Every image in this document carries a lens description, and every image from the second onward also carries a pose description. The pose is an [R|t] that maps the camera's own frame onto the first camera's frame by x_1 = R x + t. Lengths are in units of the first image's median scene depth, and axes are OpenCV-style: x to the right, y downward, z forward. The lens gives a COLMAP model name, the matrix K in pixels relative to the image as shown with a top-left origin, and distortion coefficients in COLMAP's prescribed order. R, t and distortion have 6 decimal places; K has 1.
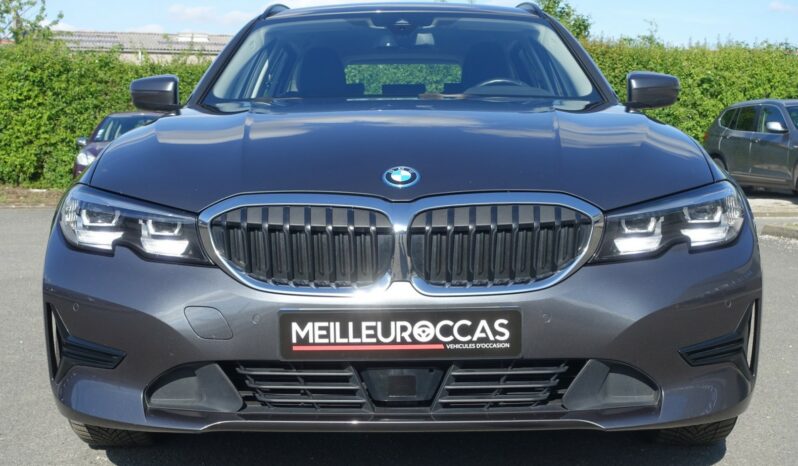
lens RADIAL K [[1095.3, 0, 403.0], [0, 1095.3, 240.1], [0, 0, 1]] dist [-0.038003, 0.000000]
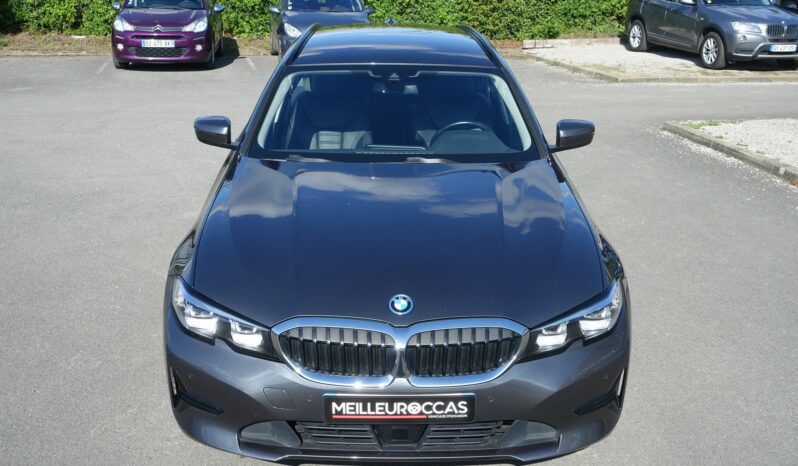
lens RADIAL K [[912.7, 0, 398.2], [0, 912.7, 233.4], [0, 0, 1]] dist [-0.041302, 0.000000]
pose [[0.999572, 0.009627, 0.027627, -0.043151], [-0.015731, 0.973044, 0.230083, -0.463116], [-0.024667, -0.230419, 0.972779, -0.238402]]
